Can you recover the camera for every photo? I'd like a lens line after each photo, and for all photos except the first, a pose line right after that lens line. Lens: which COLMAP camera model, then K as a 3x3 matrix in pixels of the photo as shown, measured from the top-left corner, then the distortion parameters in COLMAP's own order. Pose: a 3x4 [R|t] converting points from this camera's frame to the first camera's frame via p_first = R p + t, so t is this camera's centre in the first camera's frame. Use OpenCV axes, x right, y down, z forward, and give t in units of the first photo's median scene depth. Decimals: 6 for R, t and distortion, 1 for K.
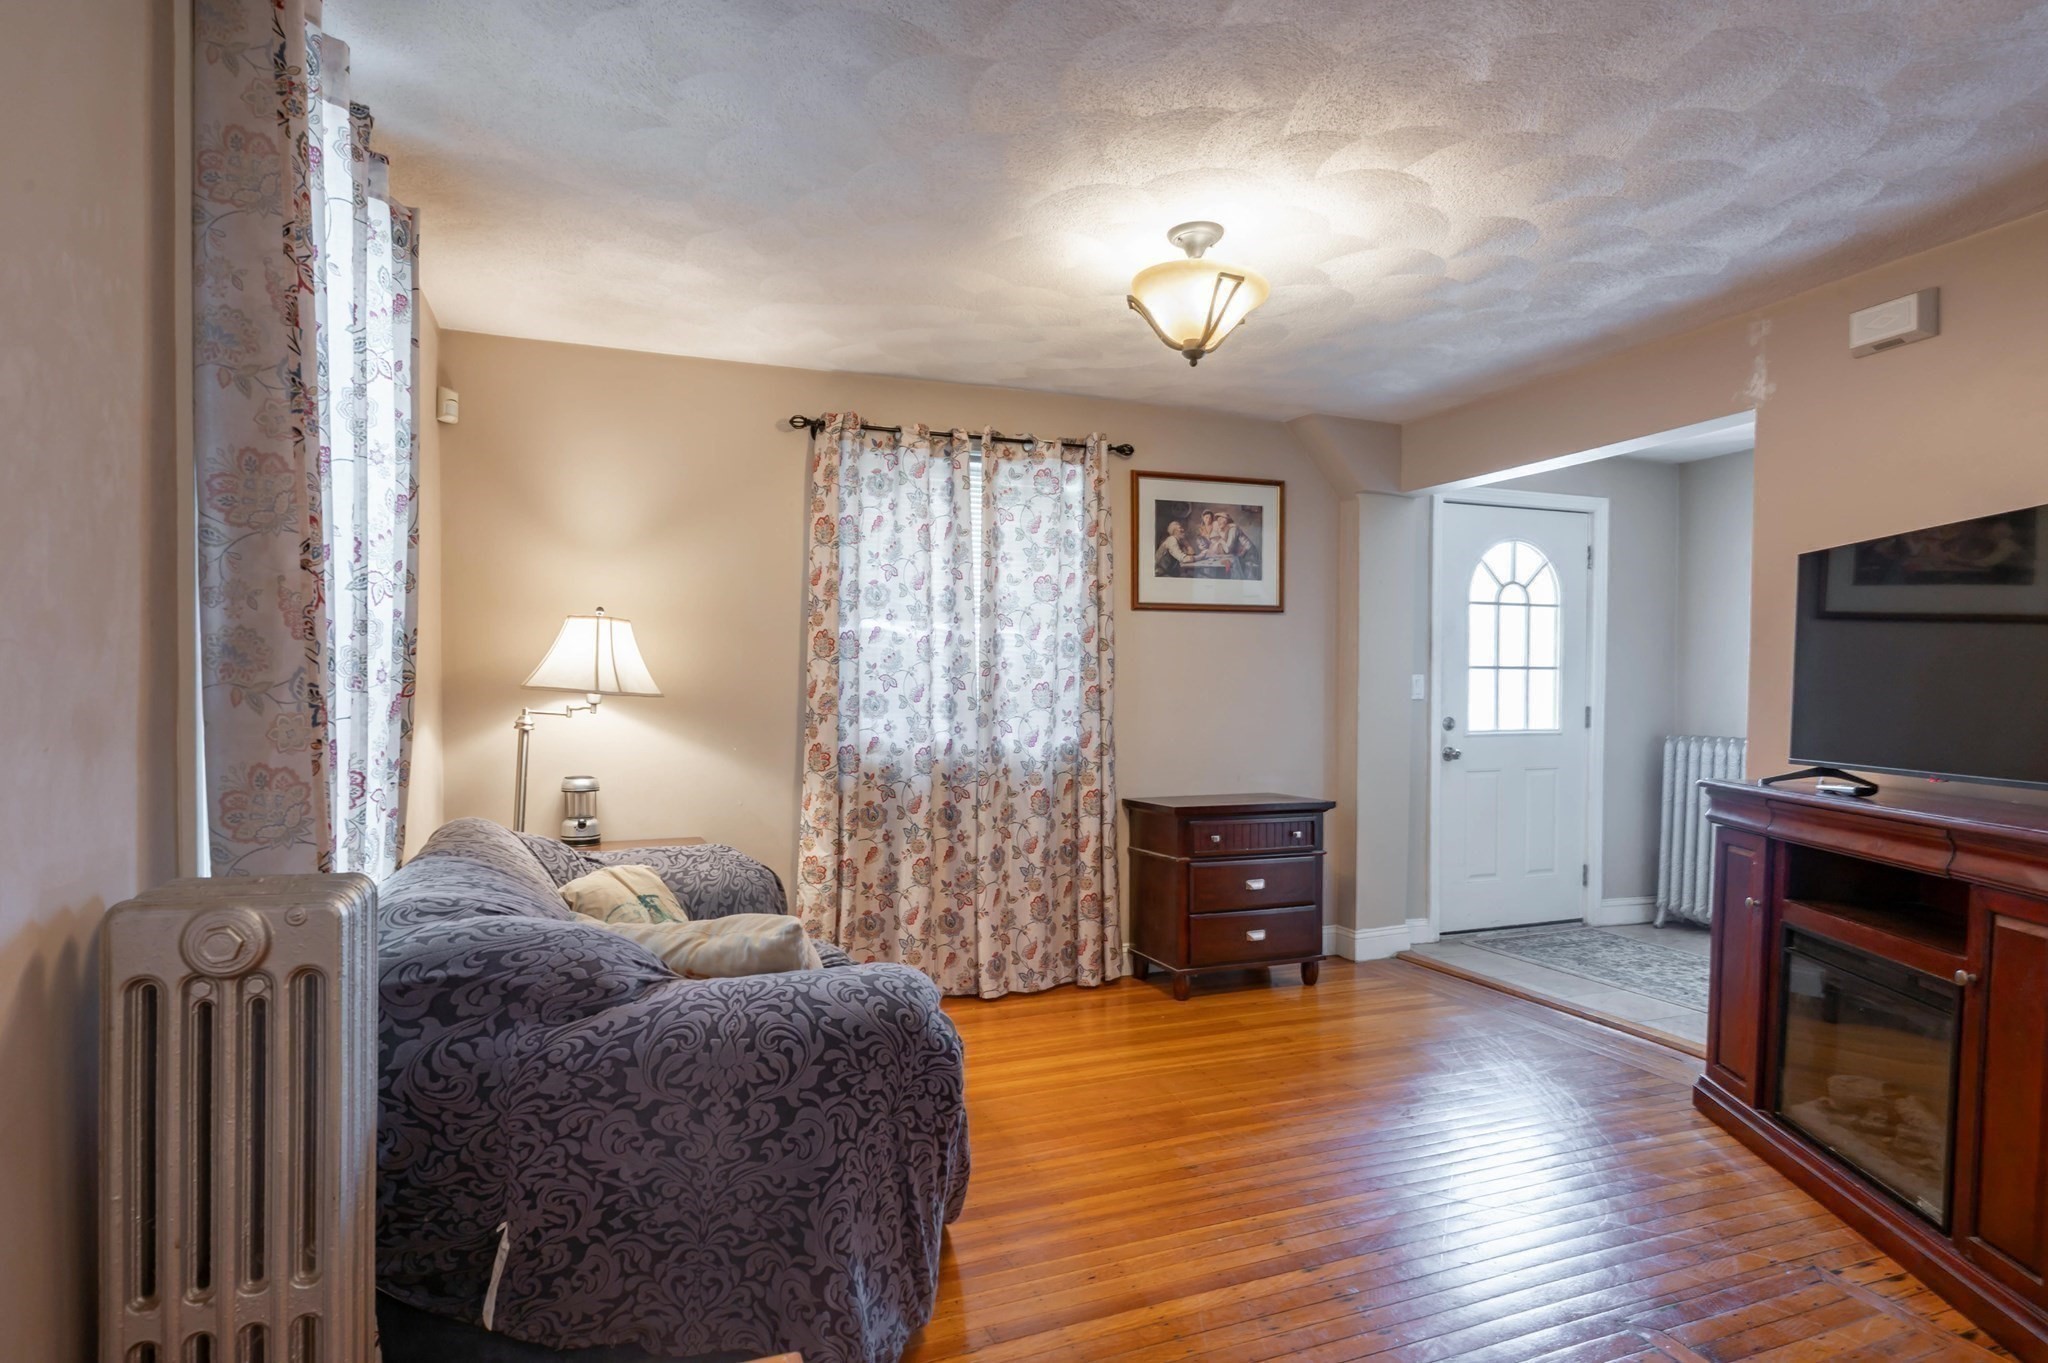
lens RADIAL K [[989.5, 0, 982.6], [0, 989.5, 721.3], [0, 0, 1]] dist [-0.002746, 0.000620]
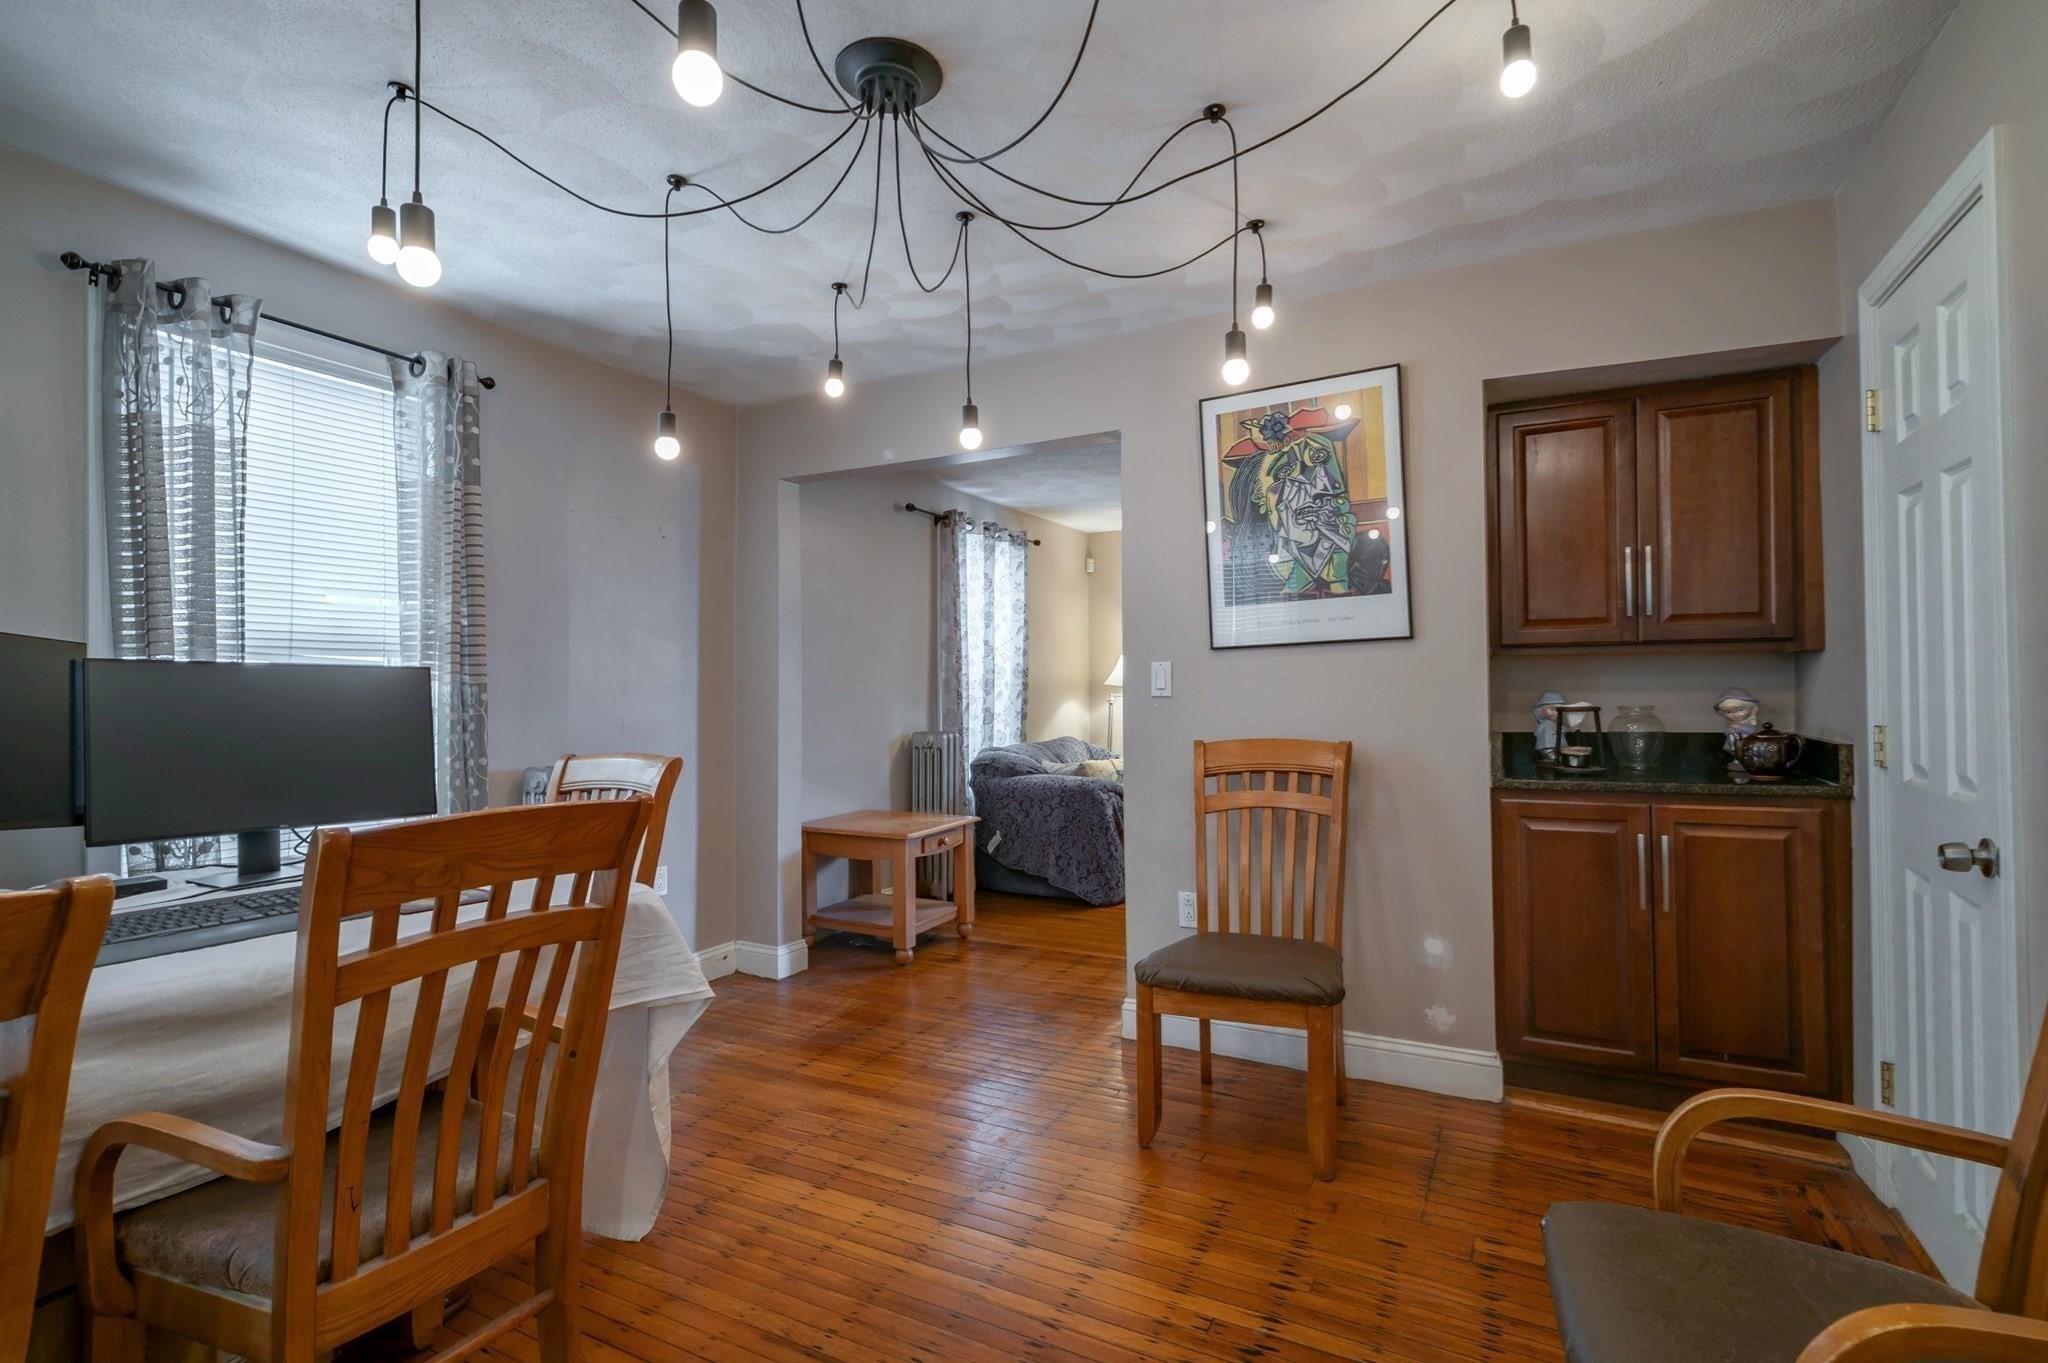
lens RADIAL K [[989.7, 0, 995.3], [0, 989.7, 681.3], [0, 0, 1]] dist [-0.000081, 0.000398]
pose [[0.648808, -0.013784, -0.760827, 0.923632], [-0.003438, 0.999773, -0.021045, 0.005785], [0.760944, 0.016270, 0.648613, -0.566493]]
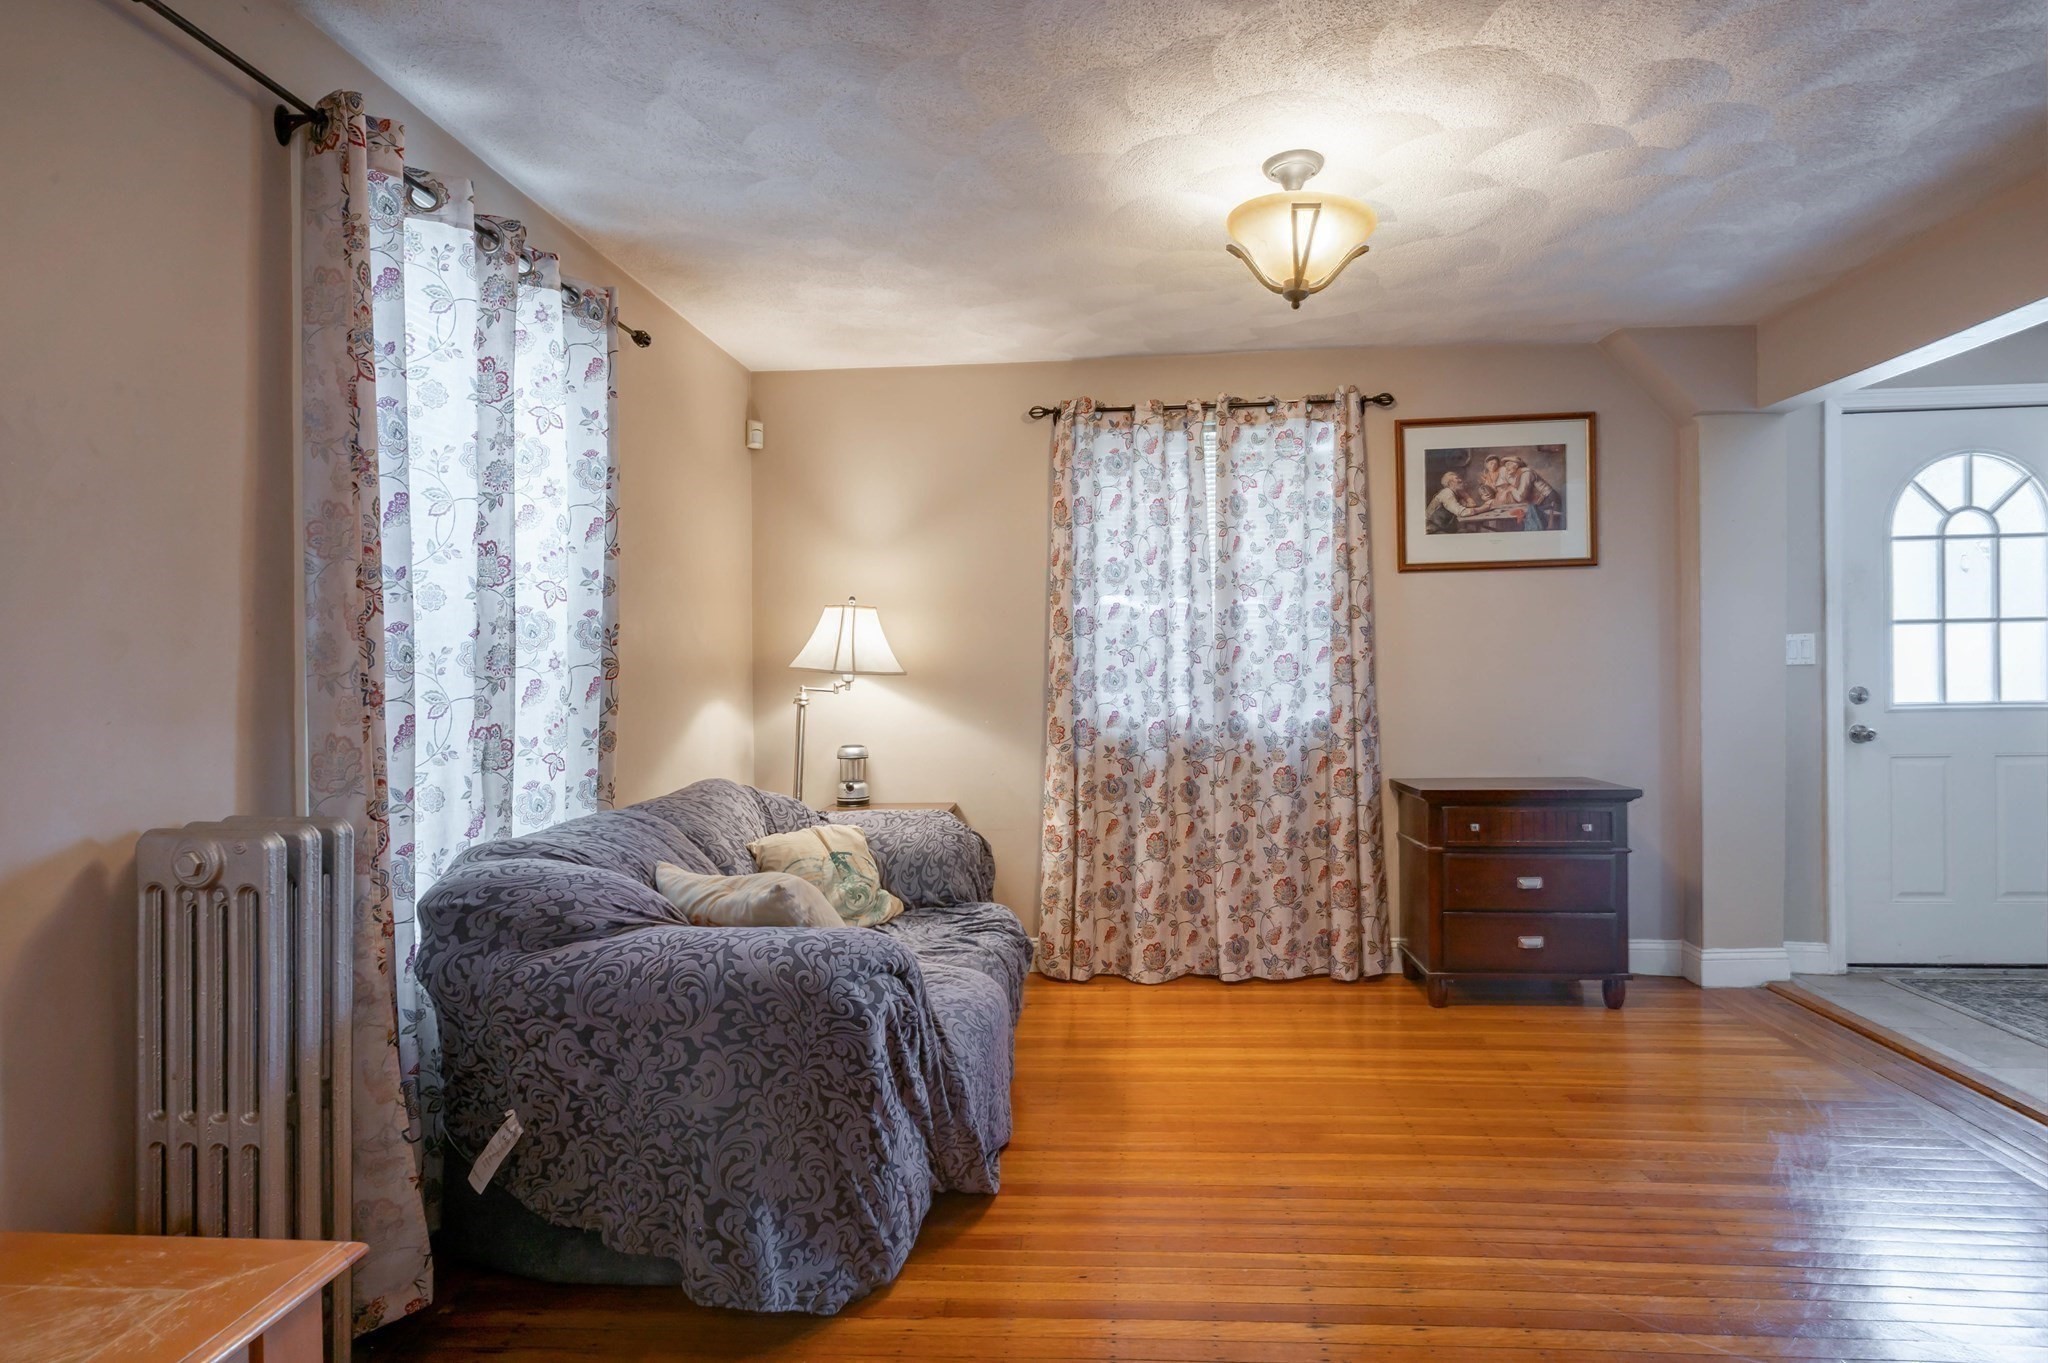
lens RADIAL K [[971.8, 0, 1073.0], [0, 971.8, 679.6], [0, 0, 1]] dist [-0.002508, 0.000049]
pose [[0.919090, -0.010391, -0.393910, 0.246514], [0.005005, 0.999879, -0.014696, -0.002073], [0.394015, 0.011535, 0.919032, 0.062461]]
